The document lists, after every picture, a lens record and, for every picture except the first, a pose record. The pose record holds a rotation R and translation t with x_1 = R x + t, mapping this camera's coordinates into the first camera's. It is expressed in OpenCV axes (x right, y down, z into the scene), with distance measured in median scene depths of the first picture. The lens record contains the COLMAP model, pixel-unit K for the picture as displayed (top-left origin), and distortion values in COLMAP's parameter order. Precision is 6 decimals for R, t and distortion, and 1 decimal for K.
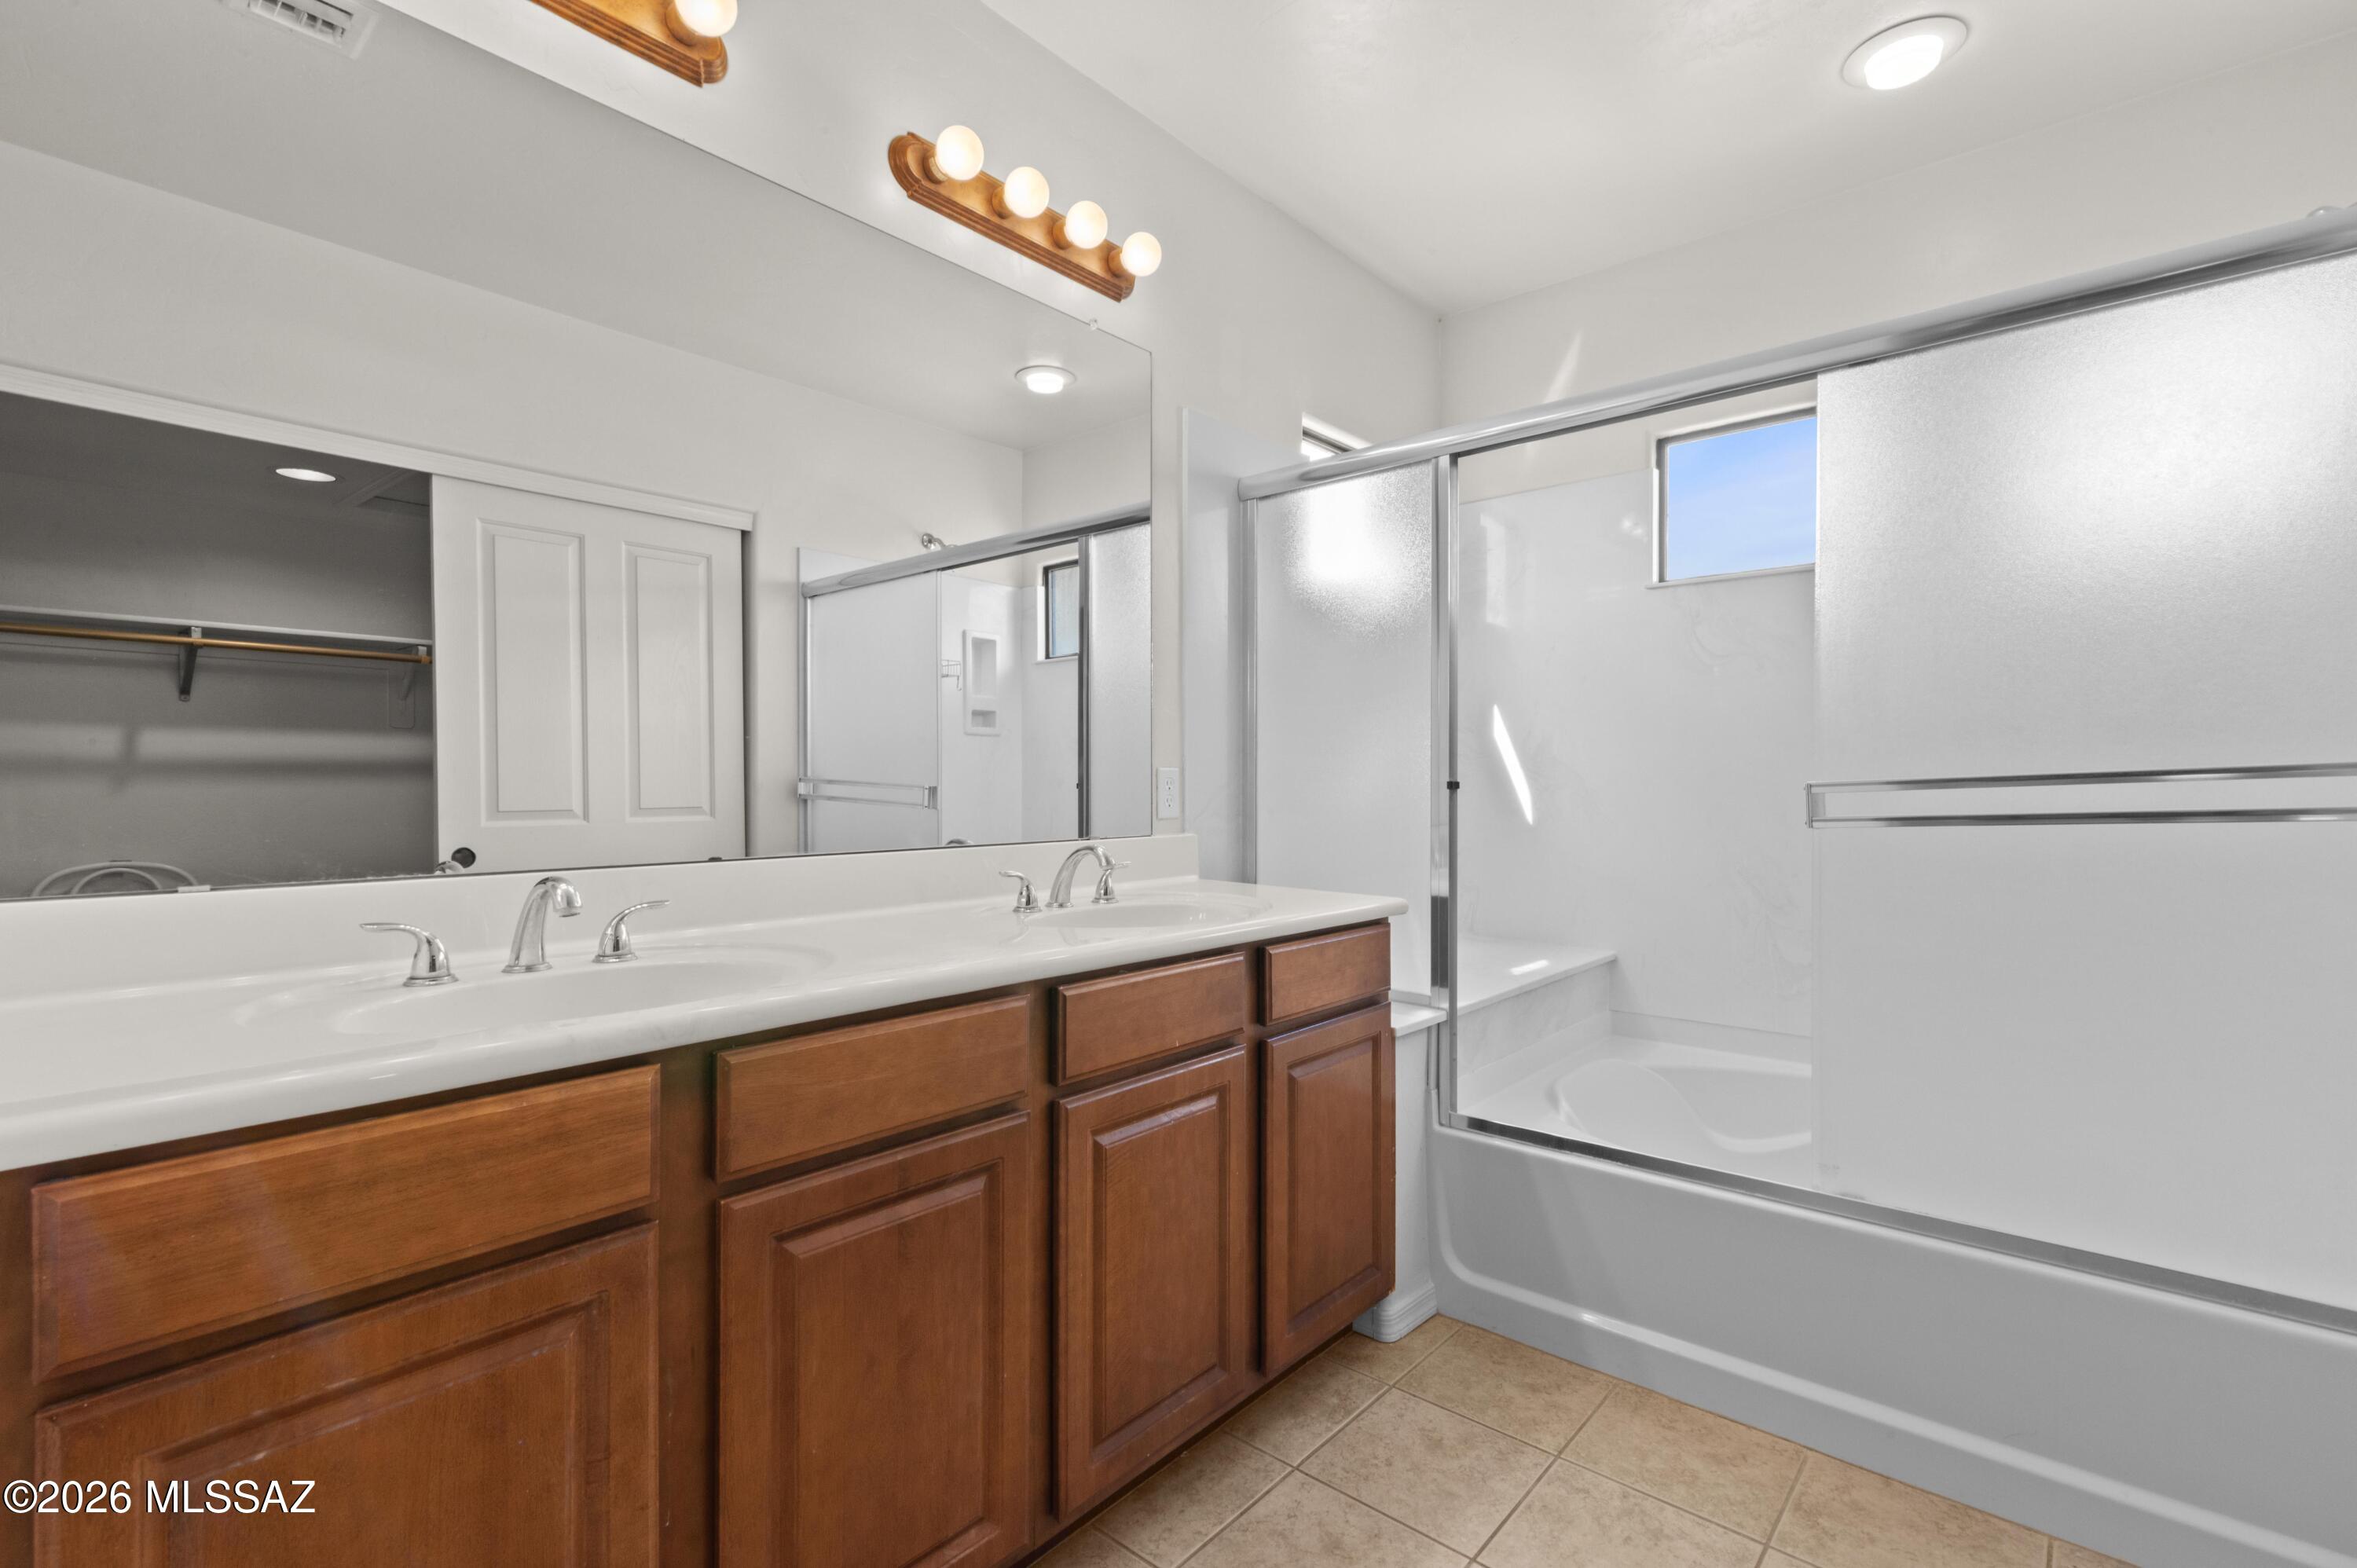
lens RADIAL K [[1067.1, 0, 1178.5], [0, 1067.1, 784.0], [0, 0, 1]] dist [-0.002021, 0.000314]
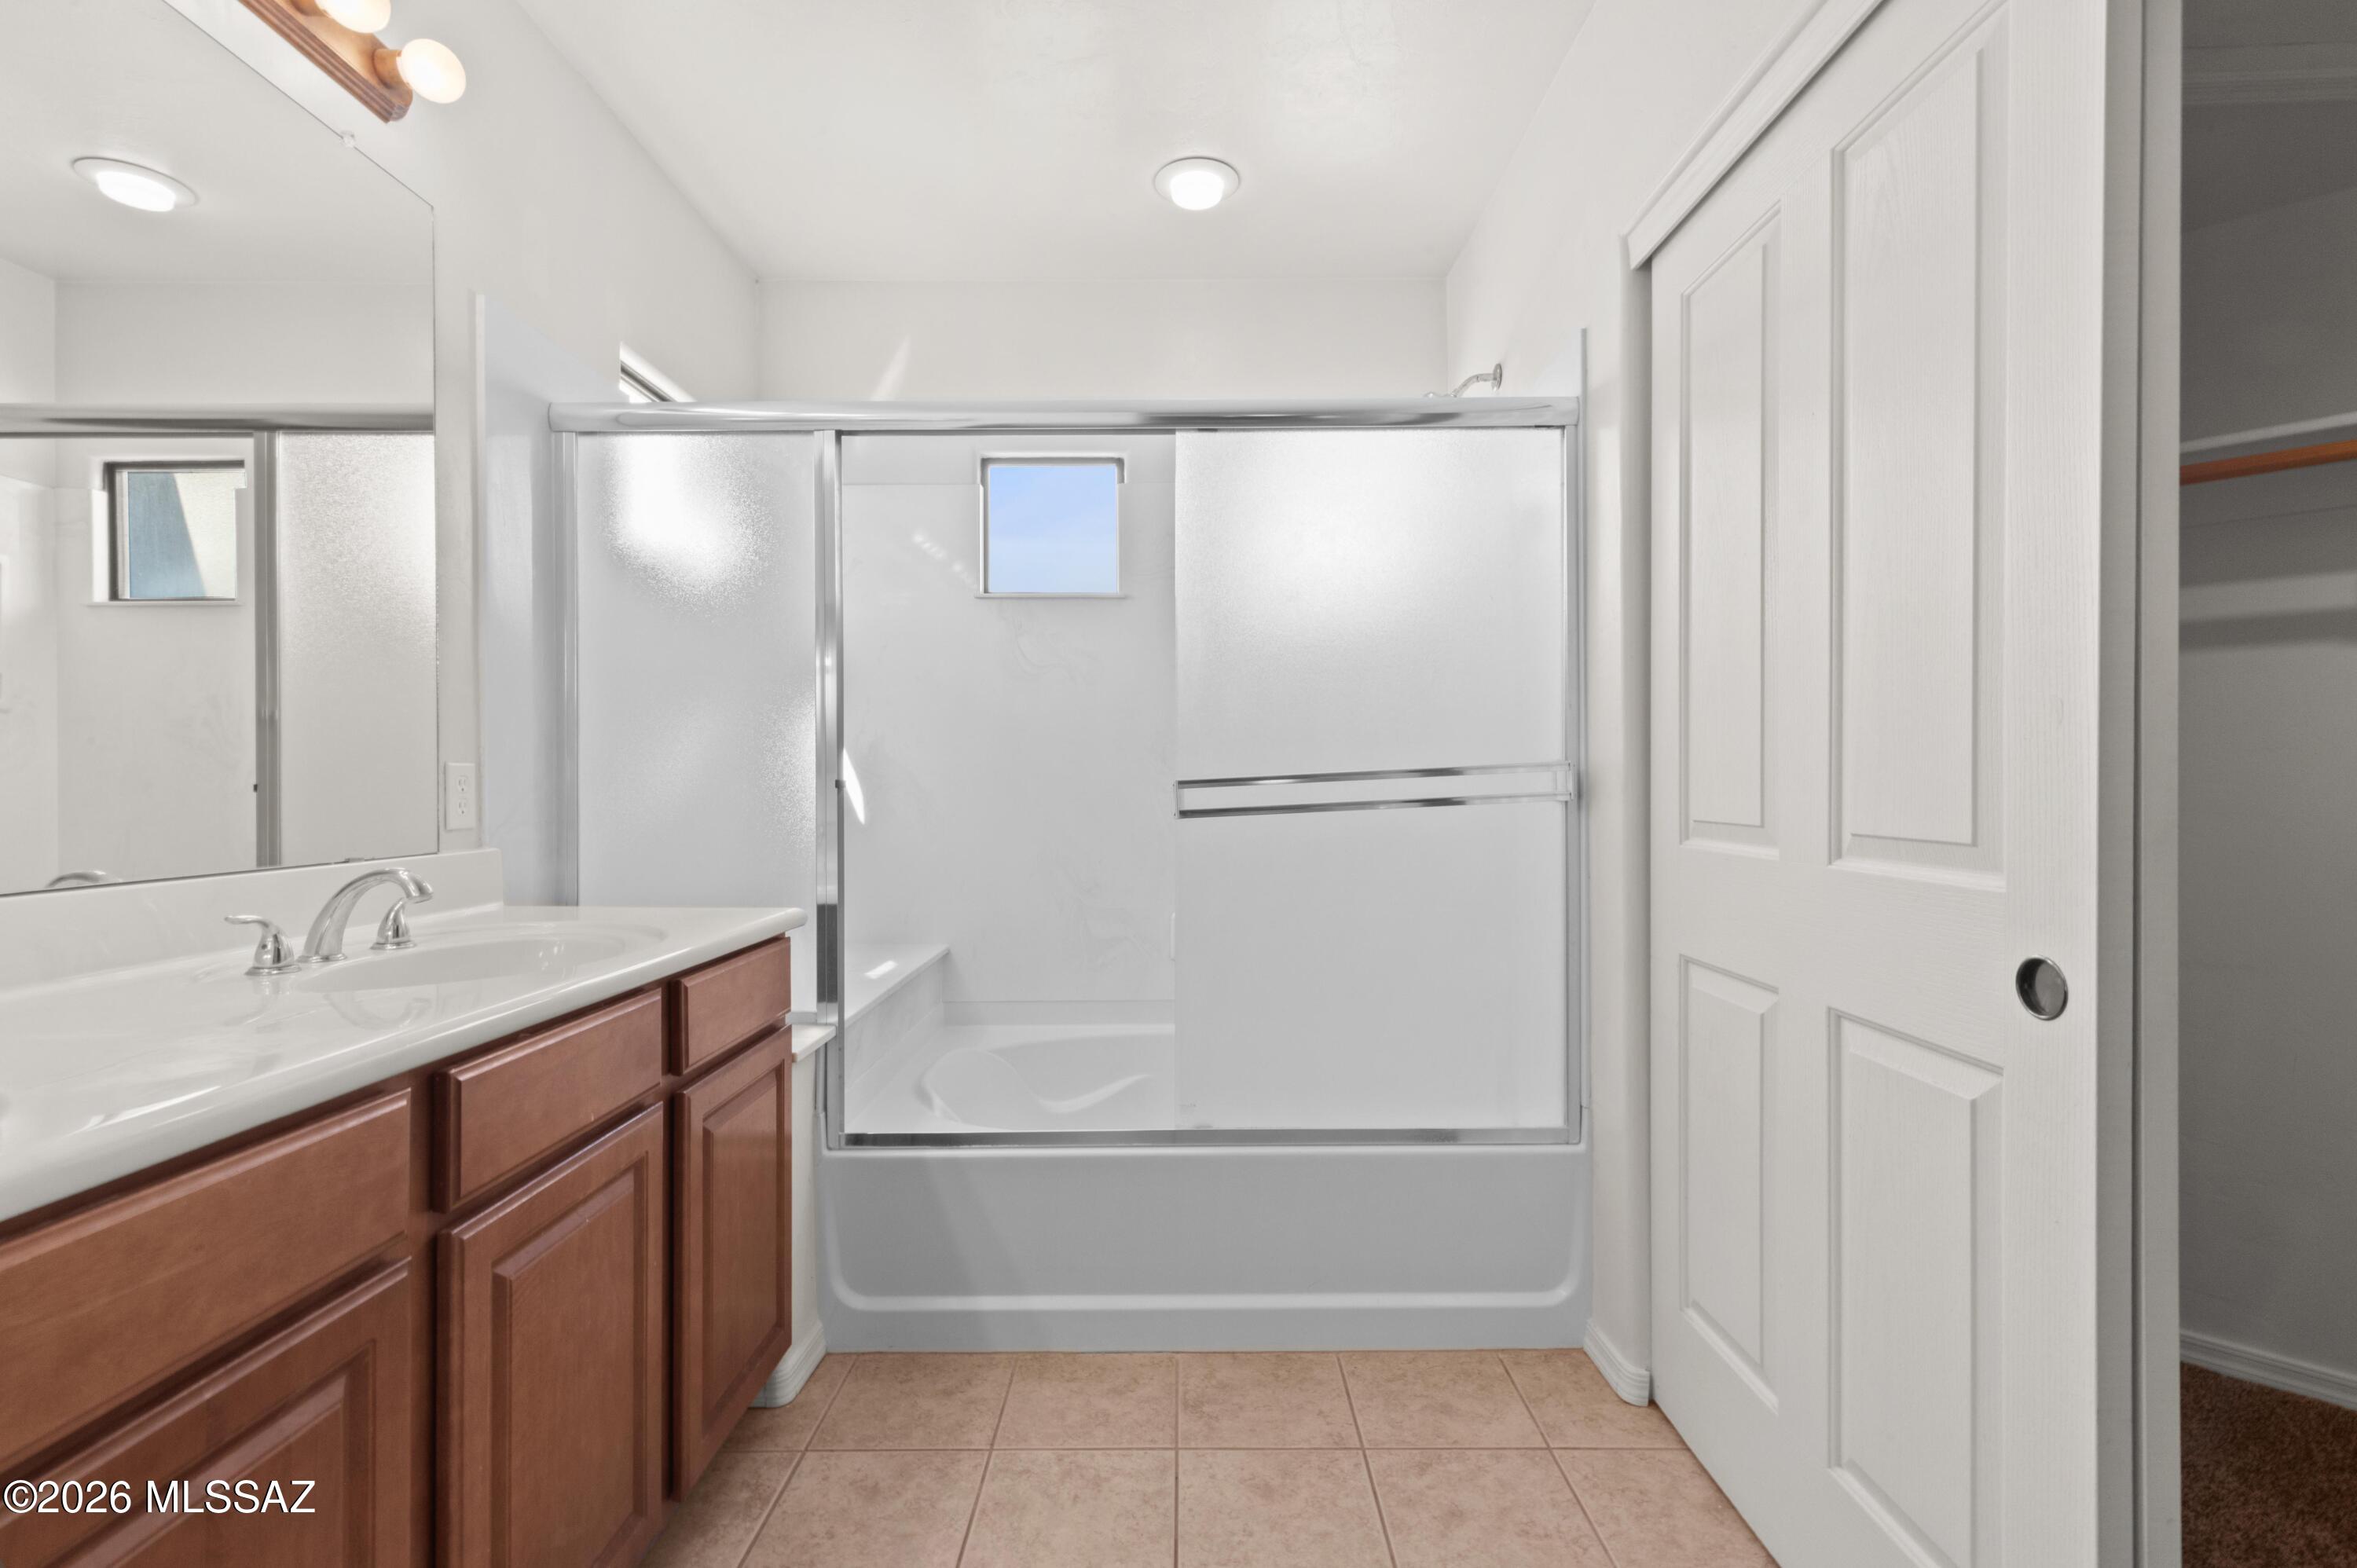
lens RADIAL K [[1062.7, 0, 1178.5], [0, 1062.7, 784.0], [0, 0, 1]] dist [0.014015, -0.008086]
pose [[0.745453, -0.001176, 0.666557, -0.165452], [0.002604, 0.999996, -0.001148, 0.002767], [-0.666553, 0.002591, 0.745454, 0.114678]]
